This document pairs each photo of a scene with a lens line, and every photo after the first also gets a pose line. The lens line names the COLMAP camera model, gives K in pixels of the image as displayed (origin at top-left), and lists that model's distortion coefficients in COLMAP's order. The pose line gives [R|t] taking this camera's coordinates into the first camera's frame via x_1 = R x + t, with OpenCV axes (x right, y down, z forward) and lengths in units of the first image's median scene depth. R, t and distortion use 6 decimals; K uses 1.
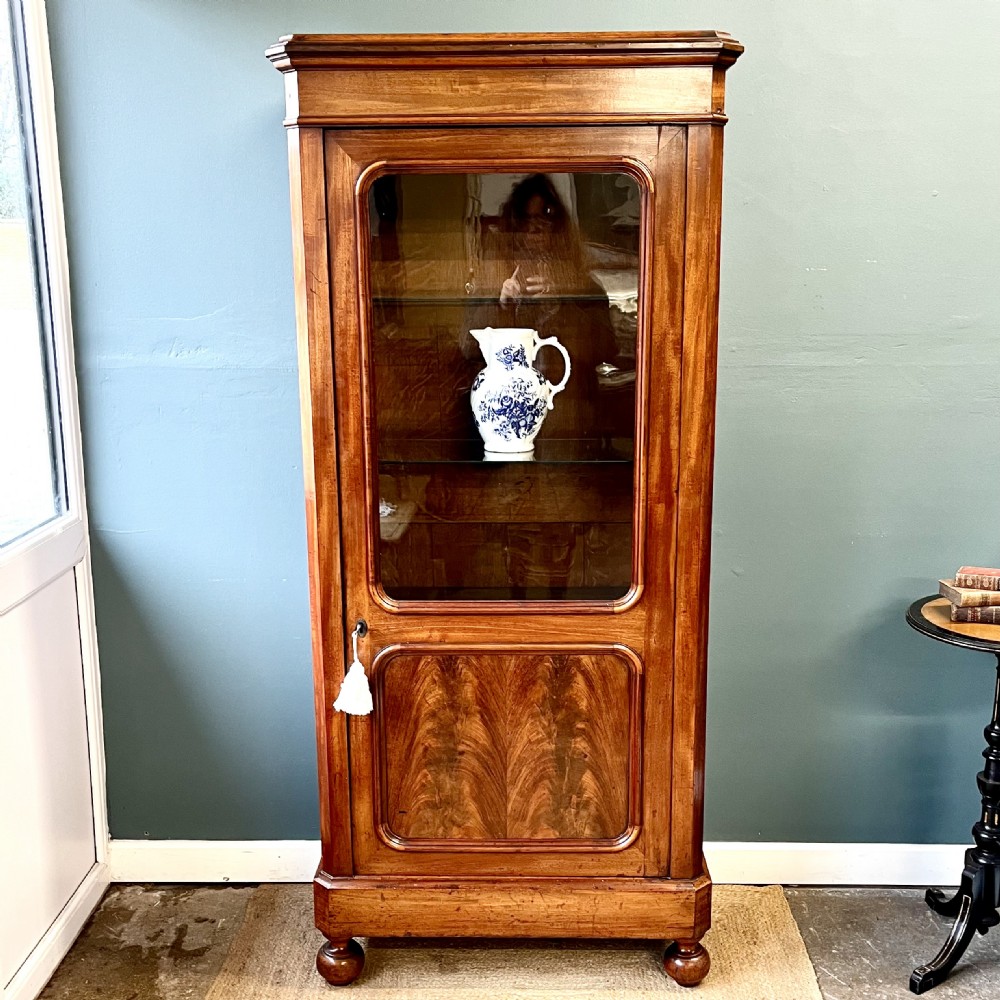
lens RADIAL K [[1115.8, 0, 514.5], [0, 1115.8, 517.8], [0, 0, 1]] dist [0.034247, 0.000000]
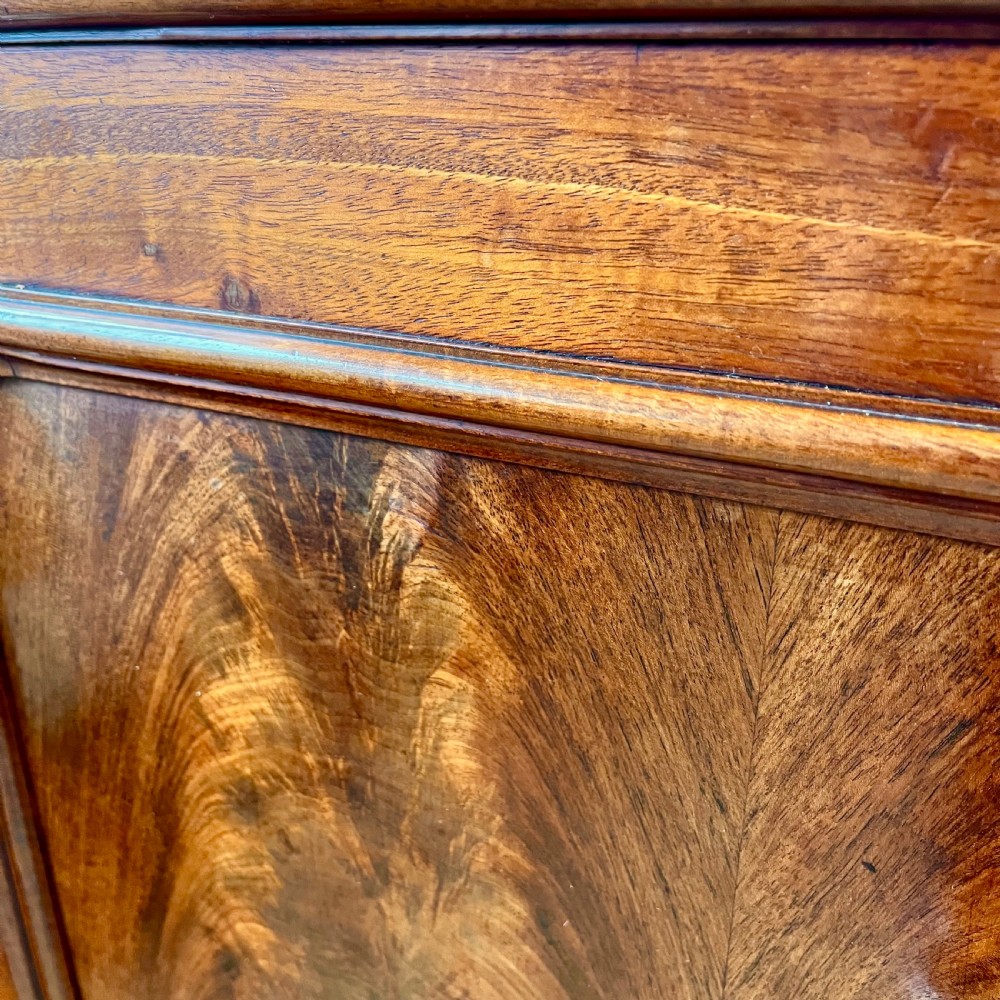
lens RADIAL K [[1012.6, 0, 497.0], [0, 1012.6, 495.5], [0, 0, 1]] dist [0.031390, 0.000000]
pose [[0.904131, 0.177273, -0.388743, 0.004097], [-0.097058, 0.971292, 0.217188, 0.102524], [0.416085, -0.158636, 0.895382, 0.894043]]
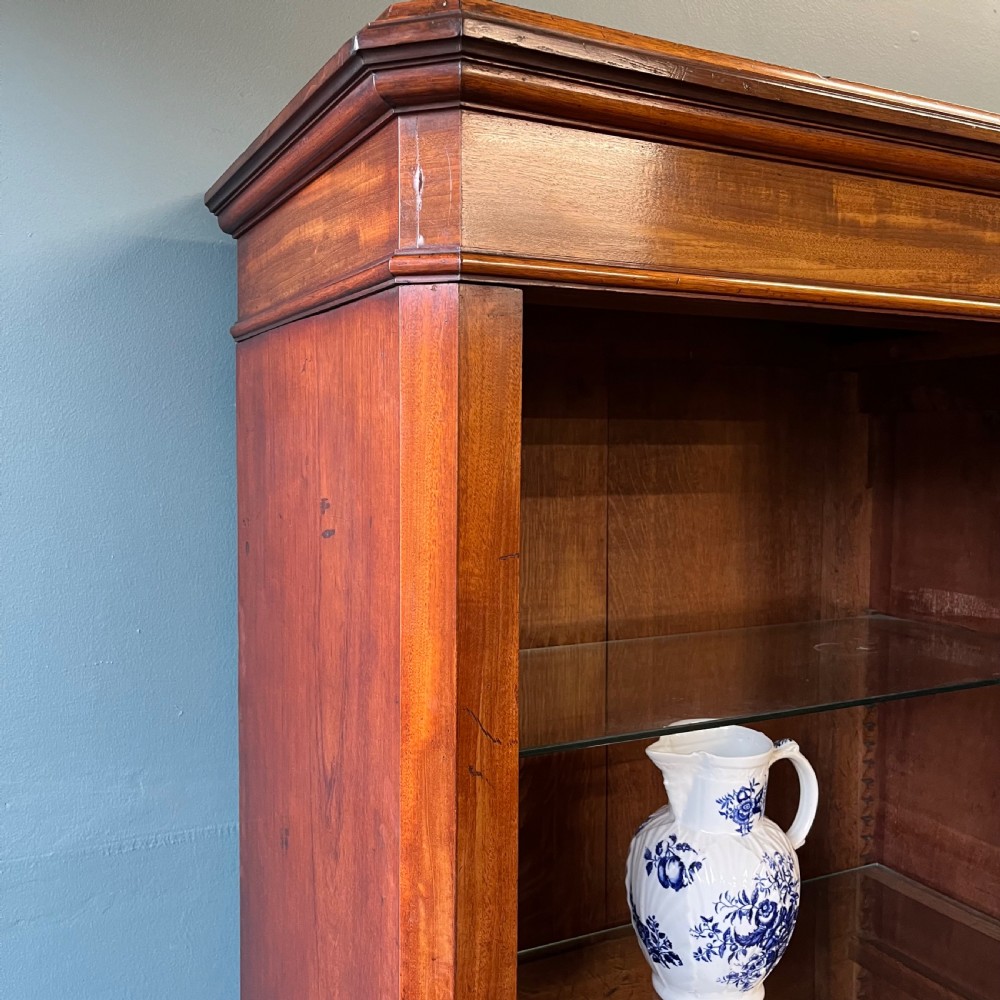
lens RADIAL K [[1012.6, 0, 503.0], [0, 1012.6, 506.2], [0, 0, 1]] dist [0.031390, 0.000000]
pose [[0.887935, -0.017868, 0.459621, -0.280104], [0.091889, 0.985993, -0.139188, -0.214843], [-0.450697, 0.165824, 0.877140, 0.657018]]
